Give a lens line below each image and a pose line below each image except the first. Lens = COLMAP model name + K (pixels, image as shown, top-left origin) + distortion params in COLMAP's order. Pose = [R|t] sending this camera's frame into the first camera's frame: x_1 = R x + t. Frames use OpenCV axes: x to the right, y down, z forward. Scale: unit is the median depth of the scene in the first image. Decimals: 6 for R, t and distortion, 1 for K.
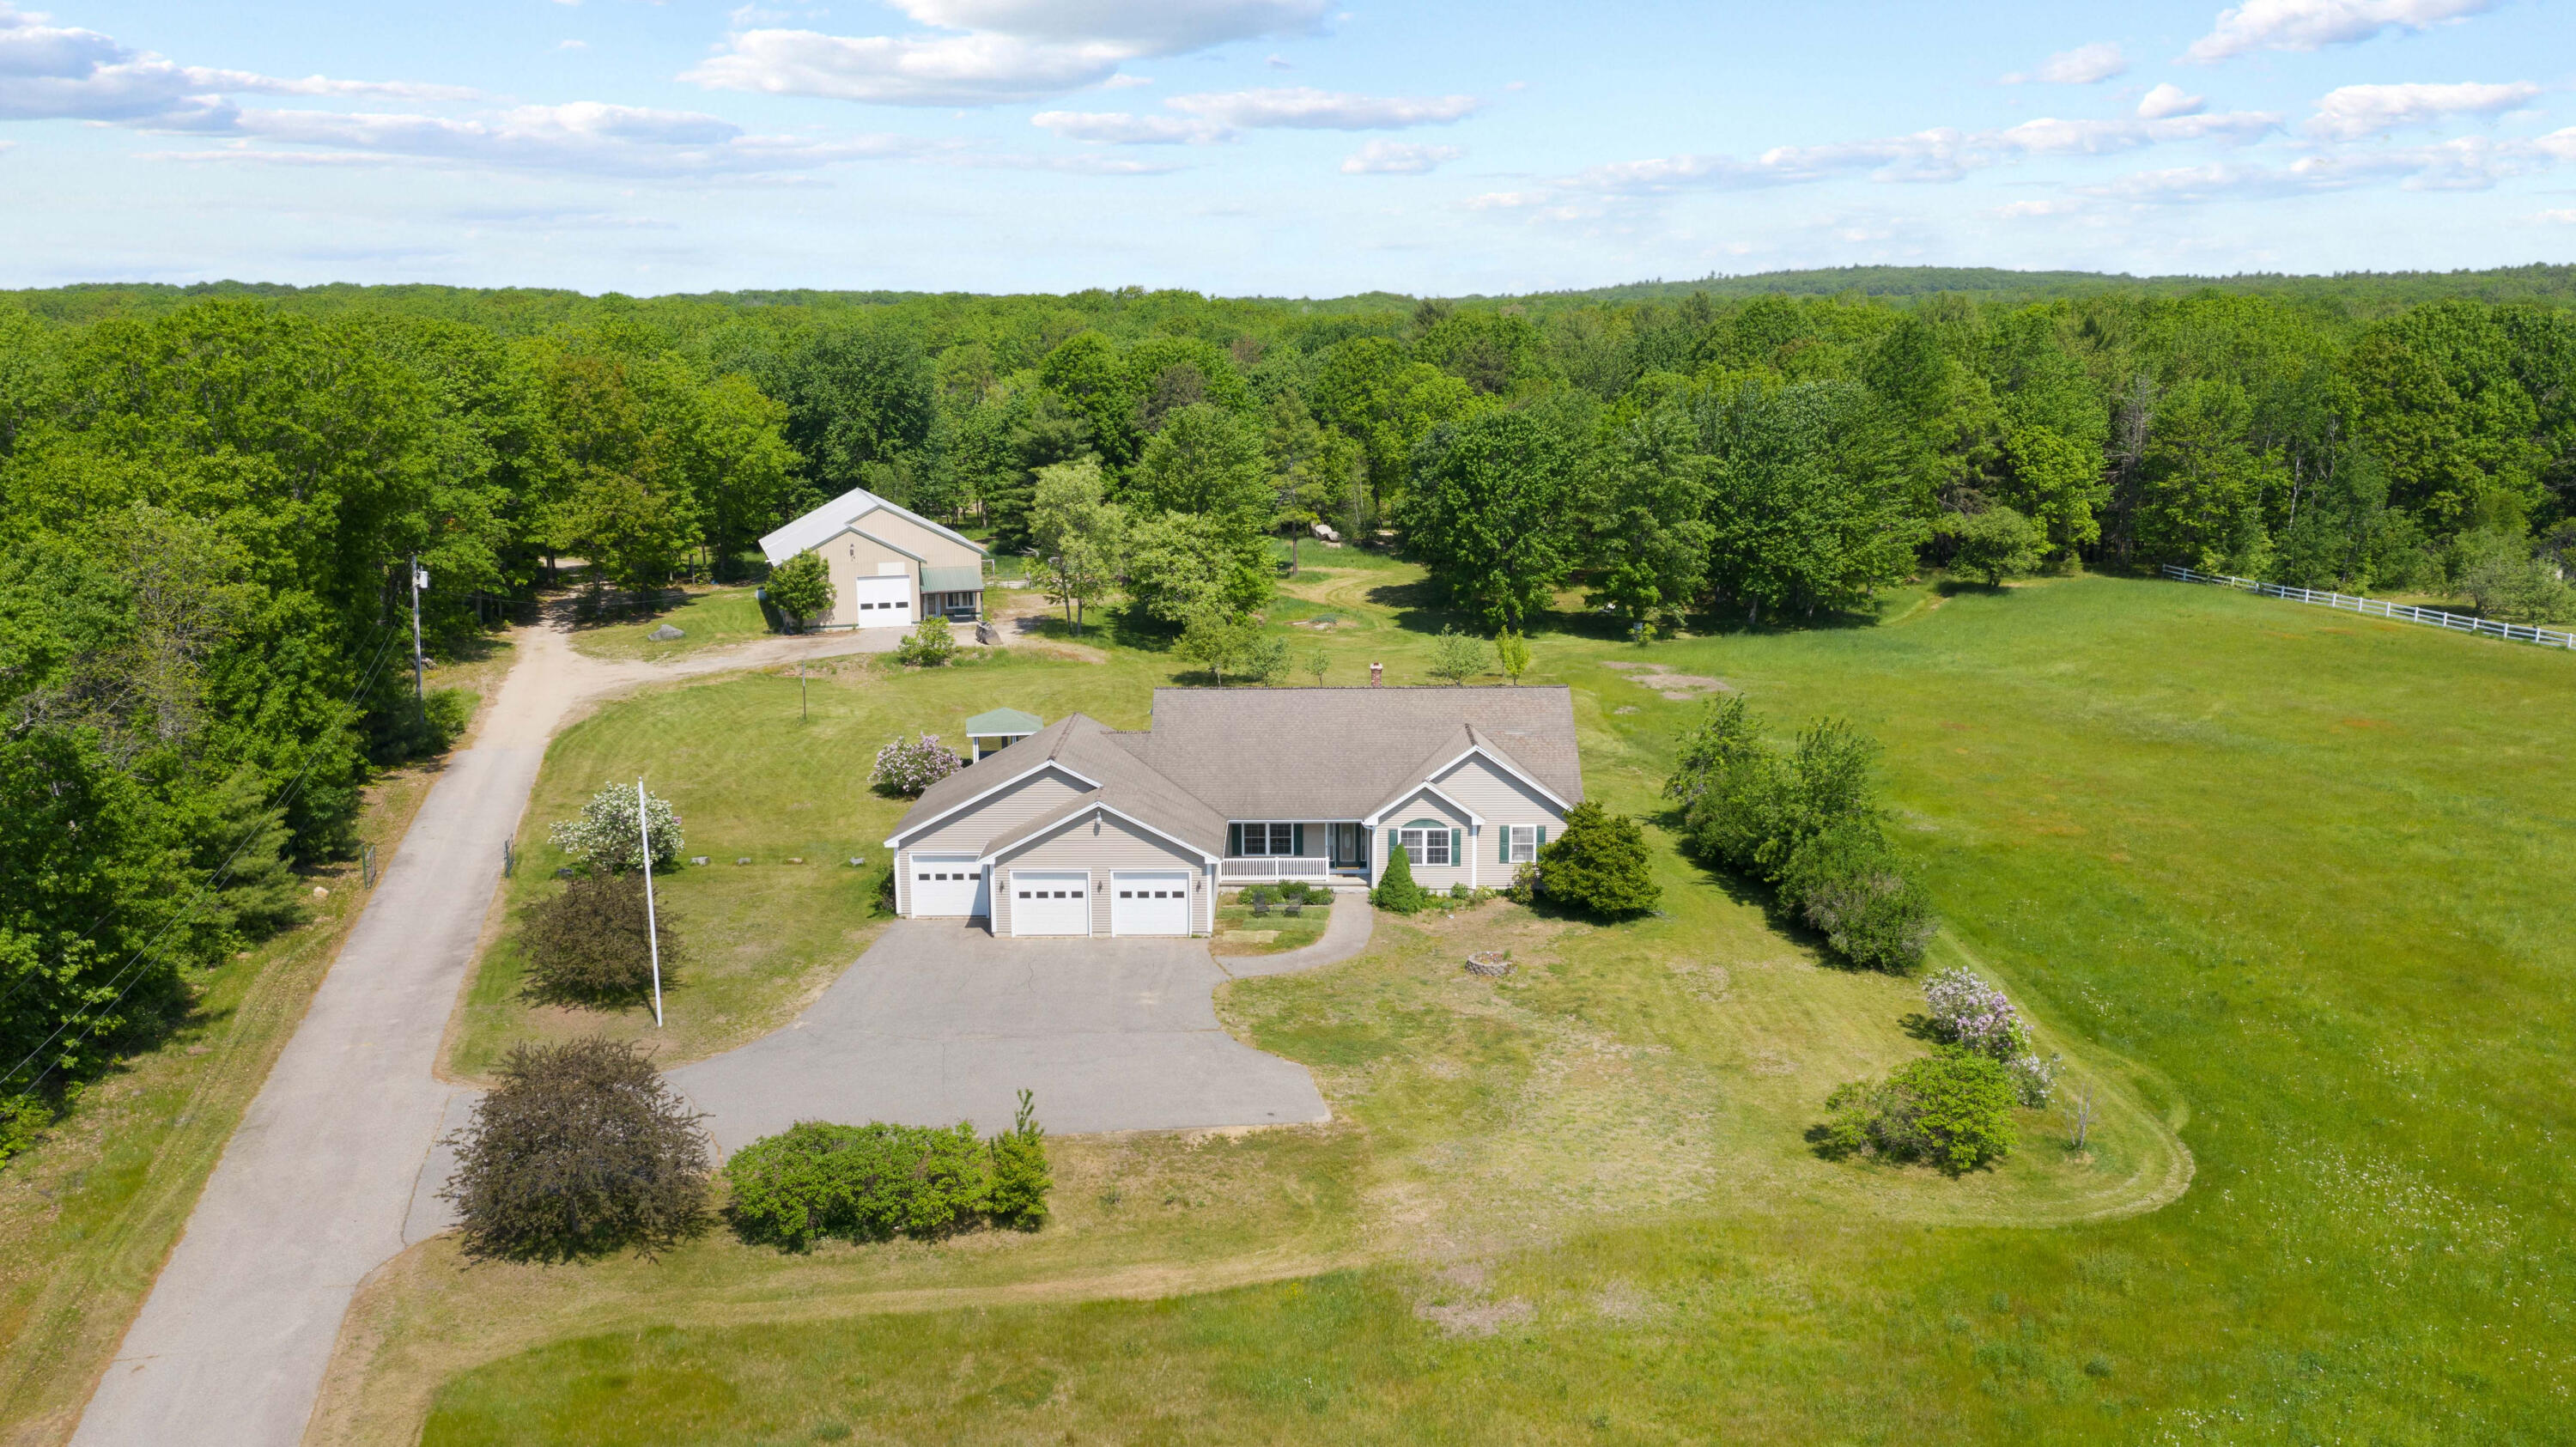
lens RADIAL K [[2044.7, 0, 1288.0], [0, 2044.7, 723.5], [0, 0, 1]] dist [-0.013339, 0.007594]
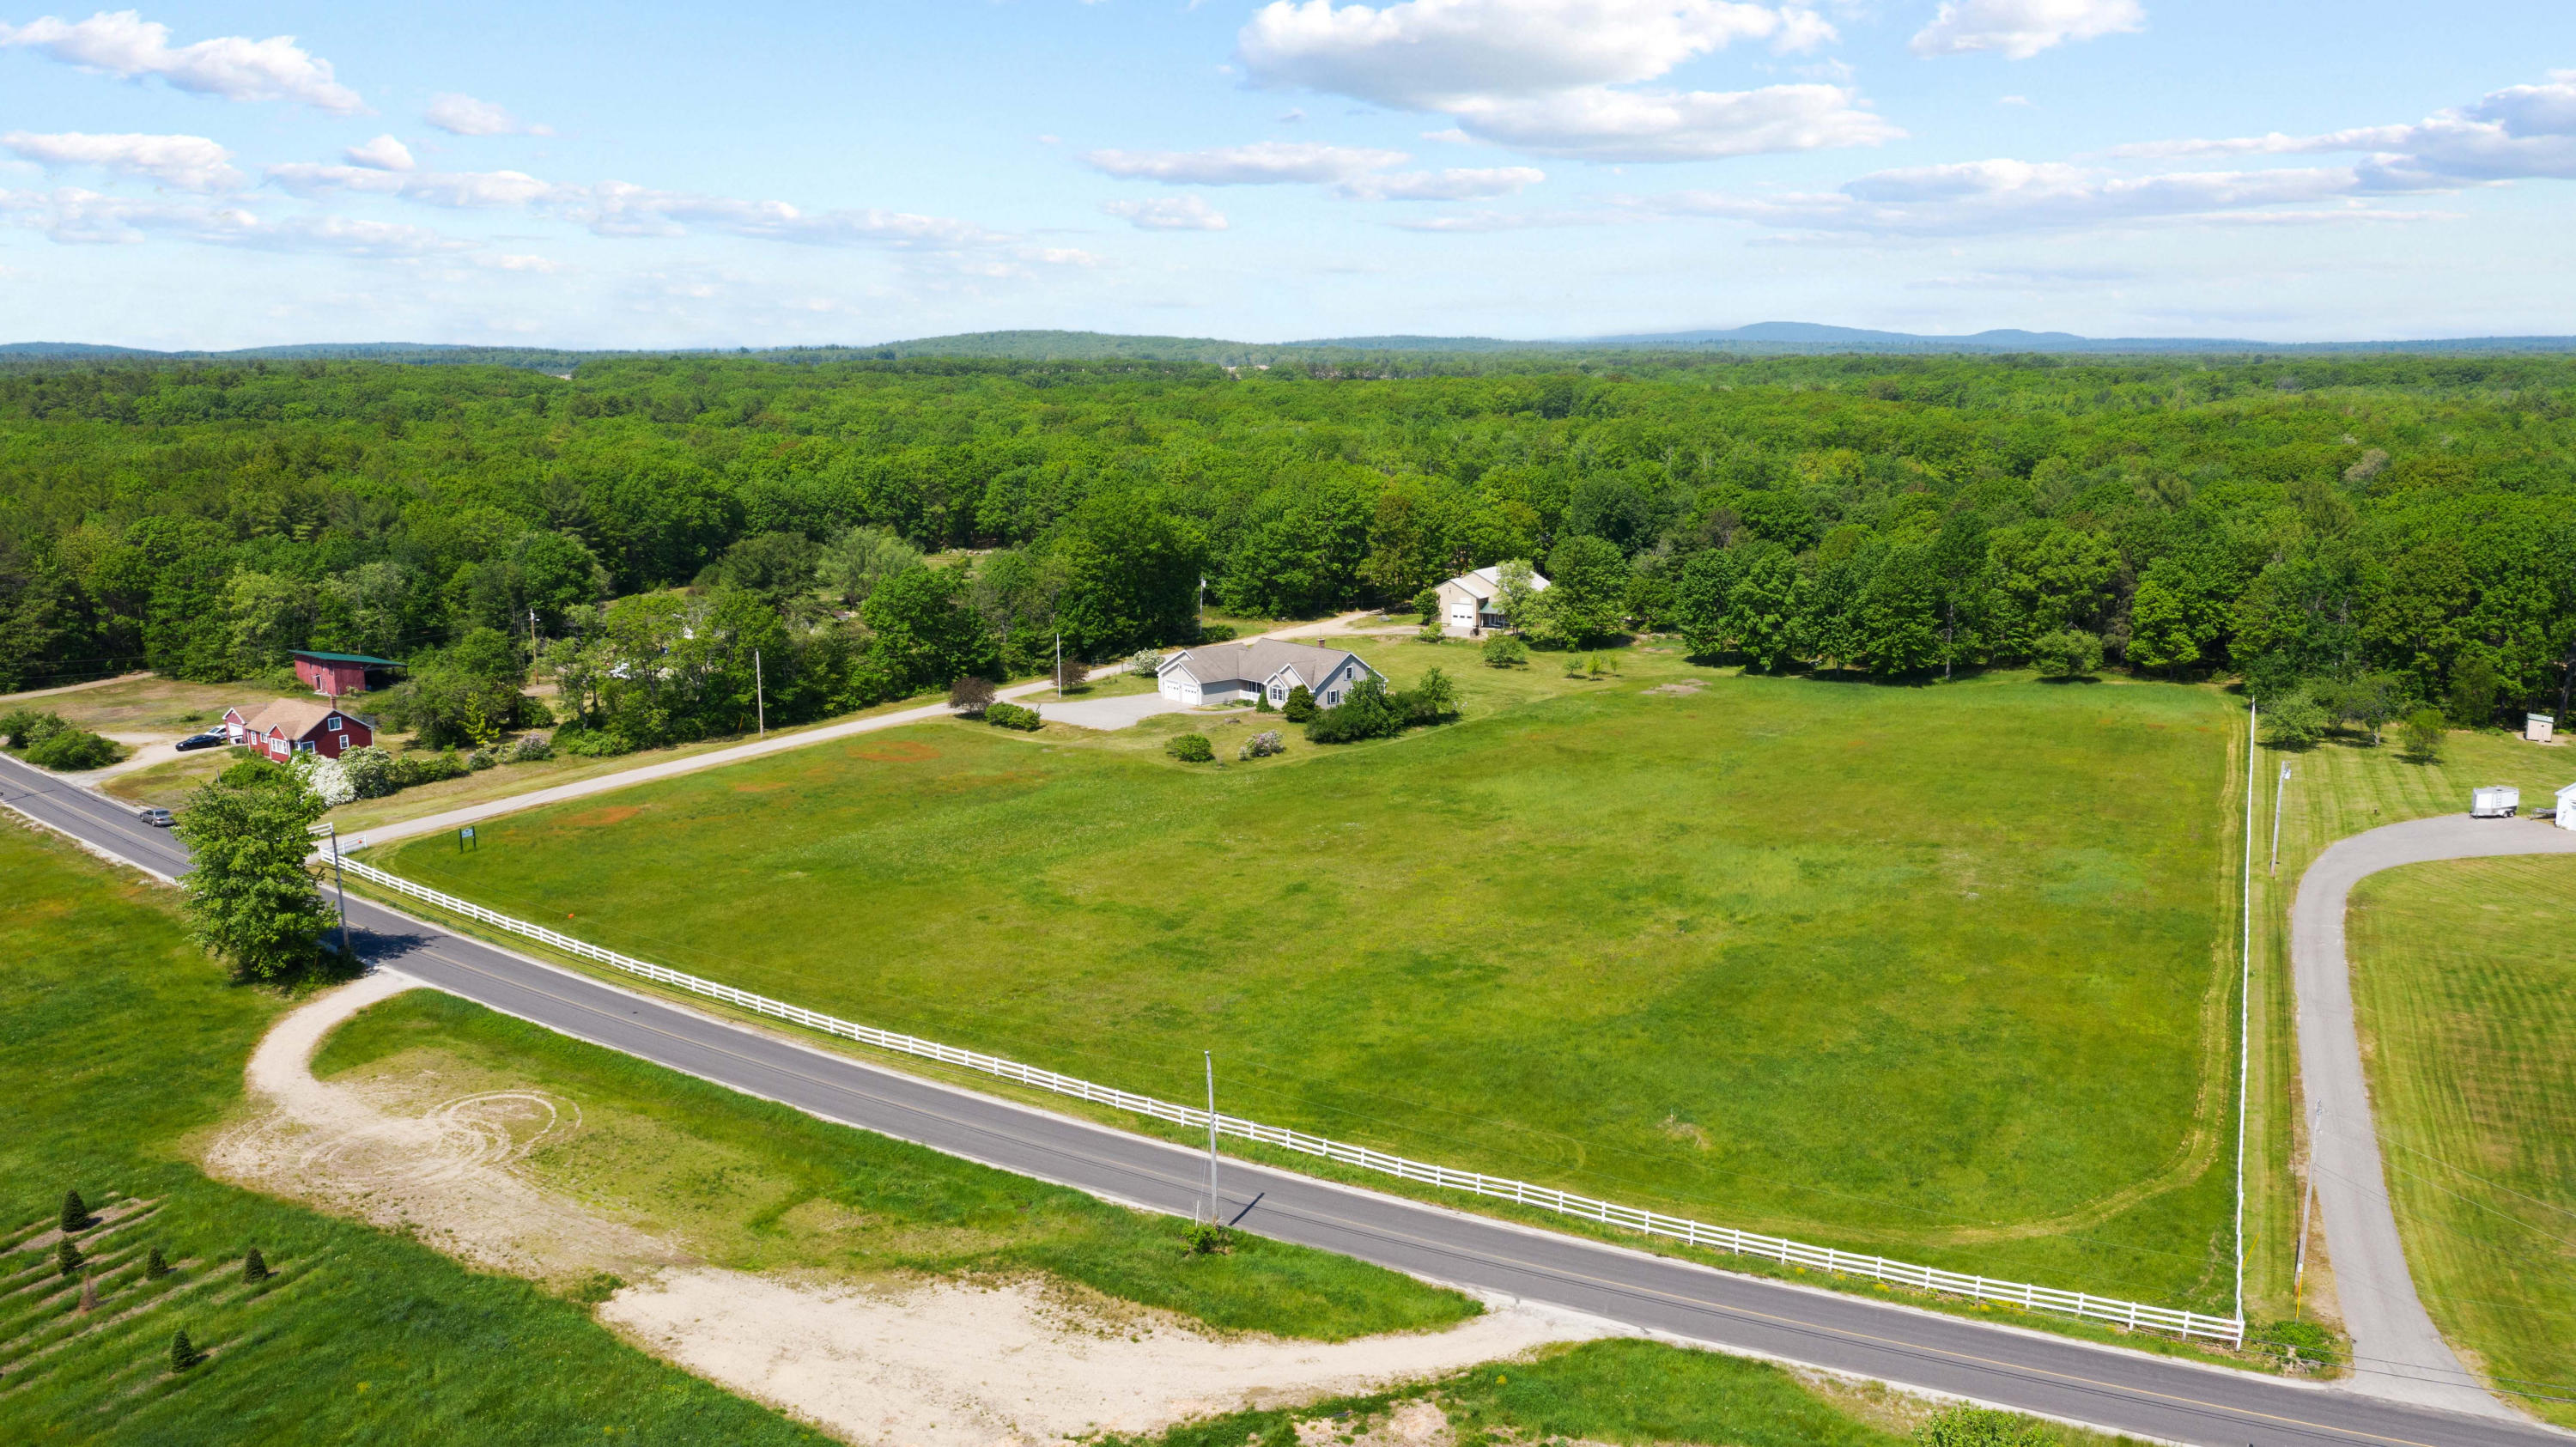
lens RADIAL K [[2028.7, 0, 1288.0], [0, 2028.7, 723.5], [0, 0, 1]] dist [-0.011878, 0.011129]
pose [[0.642743, 0.137416, -0.753657, 2.426869], [-0.145427, 0.987778, 0.056079, -0.071301], [0.752152, 0.073558, 0.654872, -1.013417]]
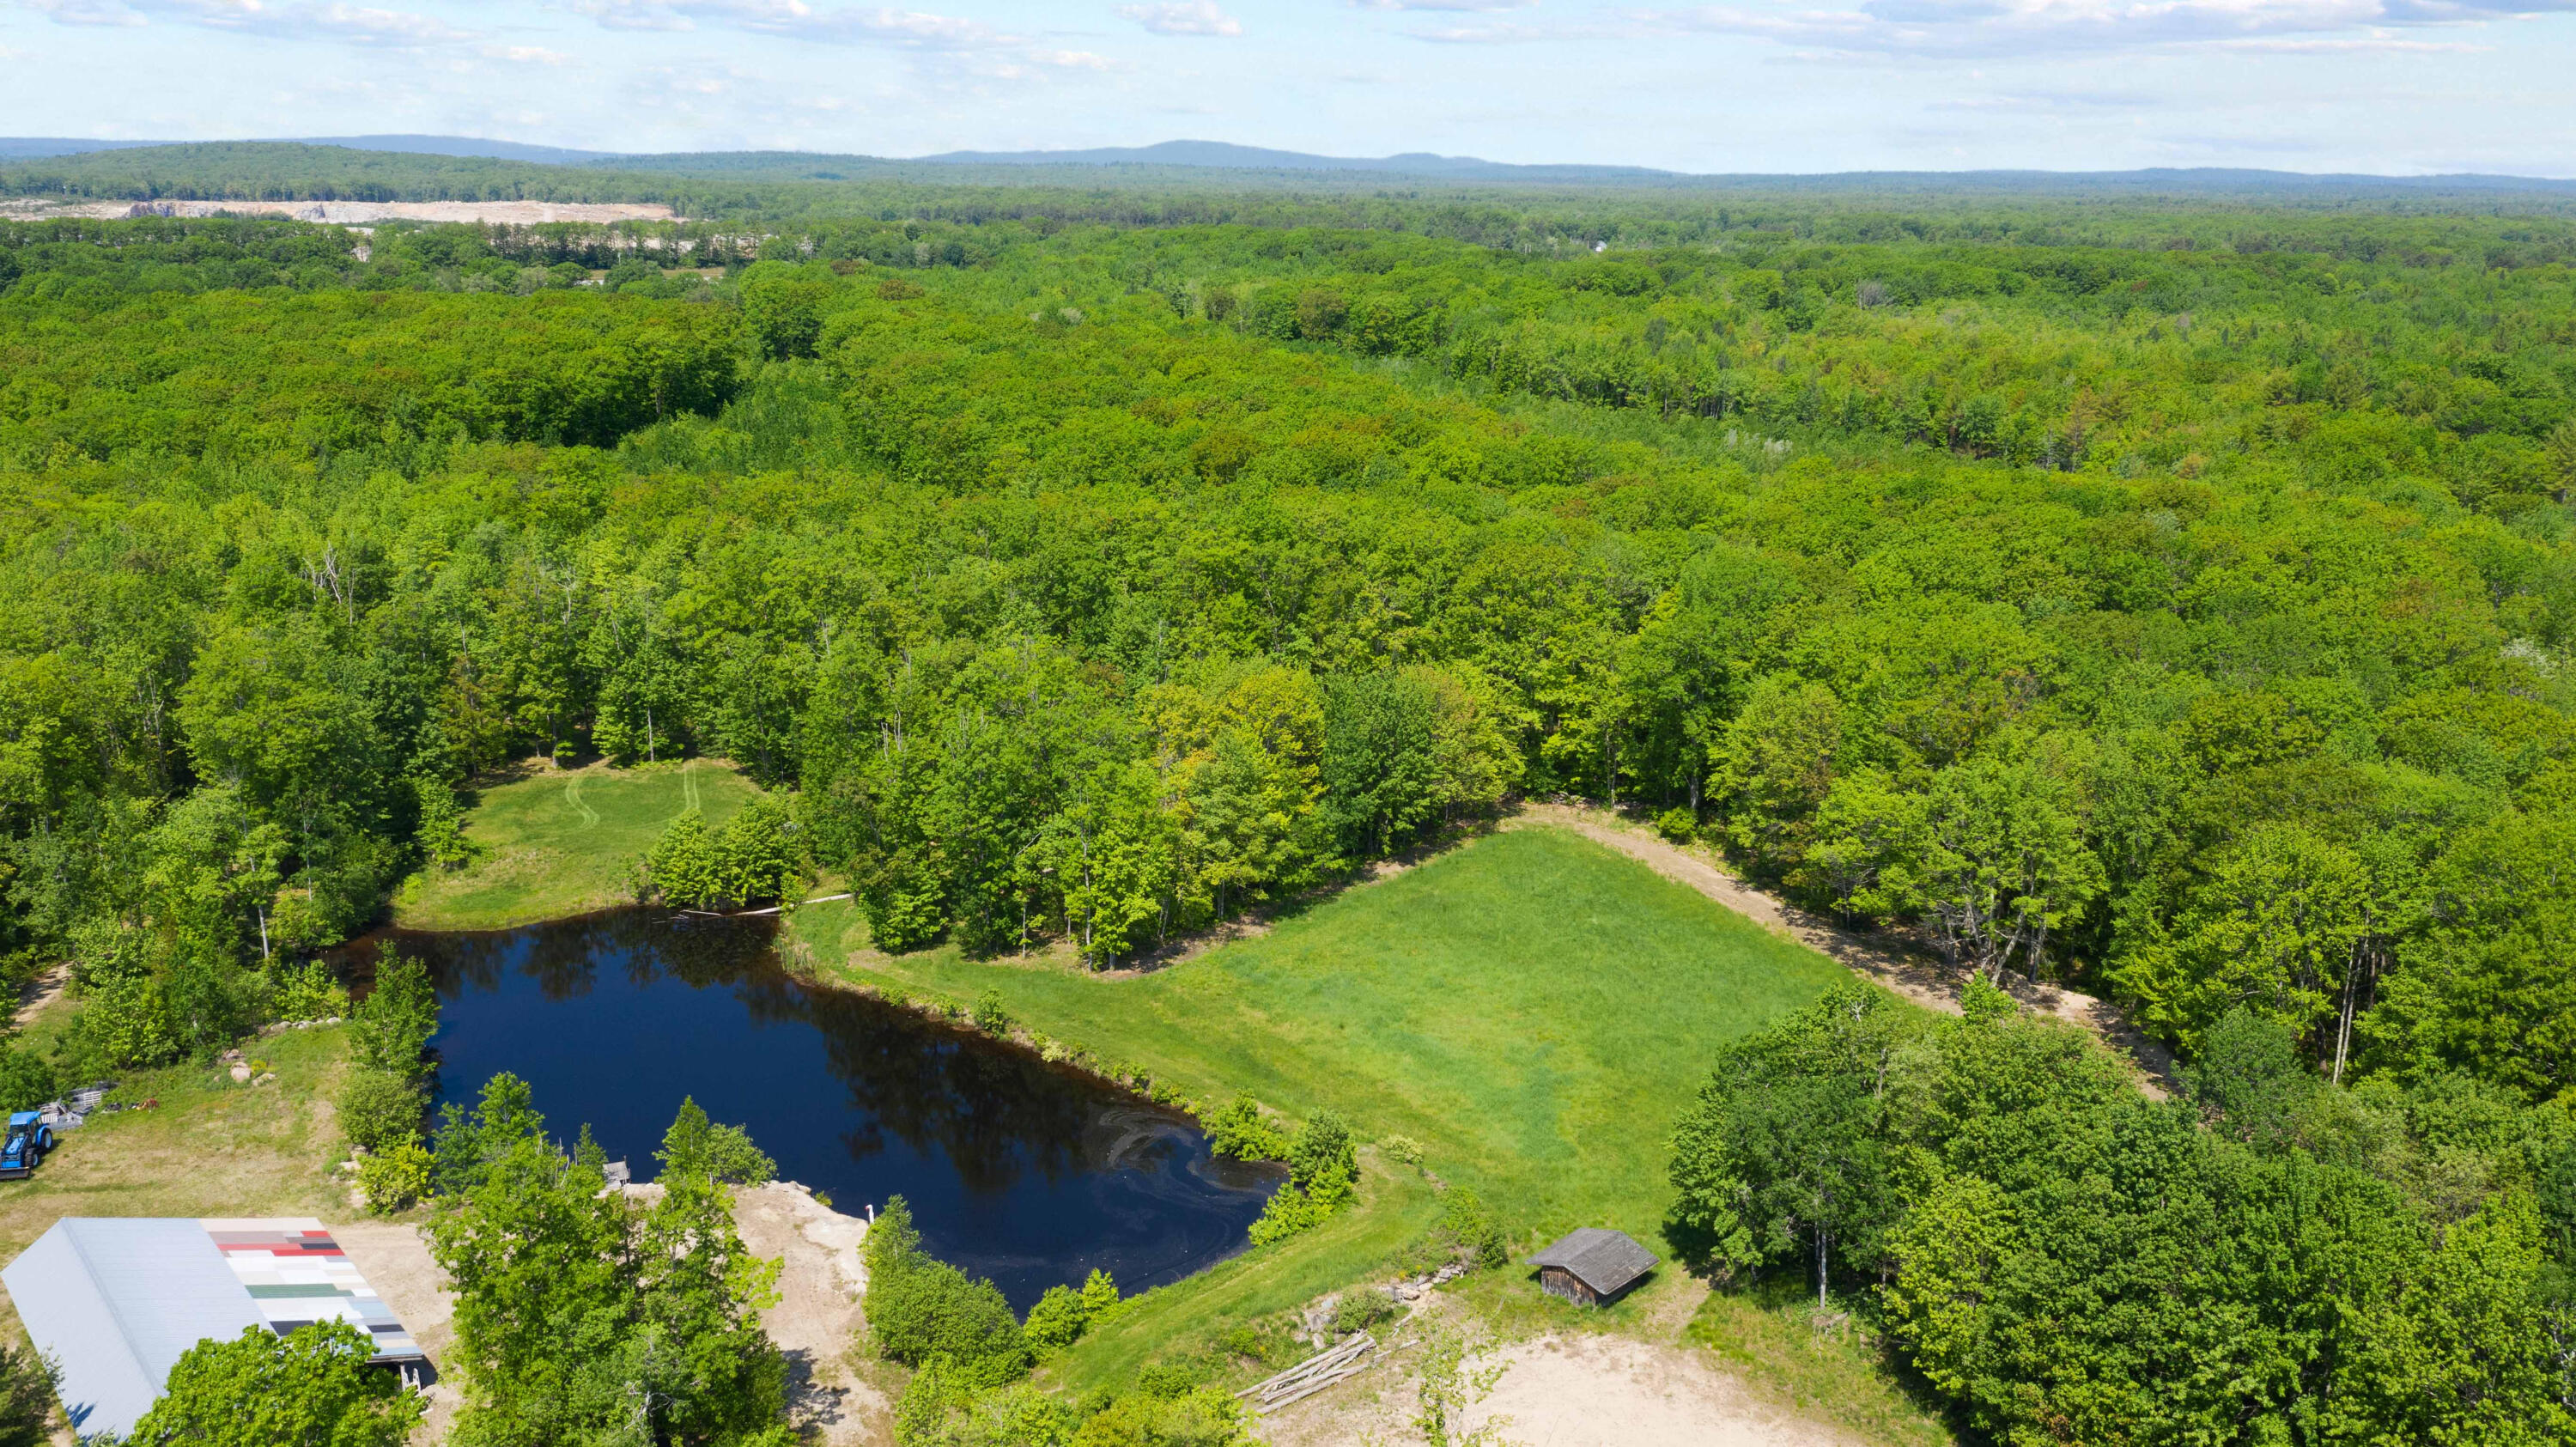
lens RADIAL K [[2104.7, 0, 1288.0], [0, 2104.7, 723.5], [0, 0, 1]] dist [-0.010110, -0.001771]
pose [[0.827956, 0.154438, -0.539108, 0.096210], [-0.121763, 0.987906, 0.096001, -0.945979], [0.547414, -0.013841, 0.836747, 2.211727]]
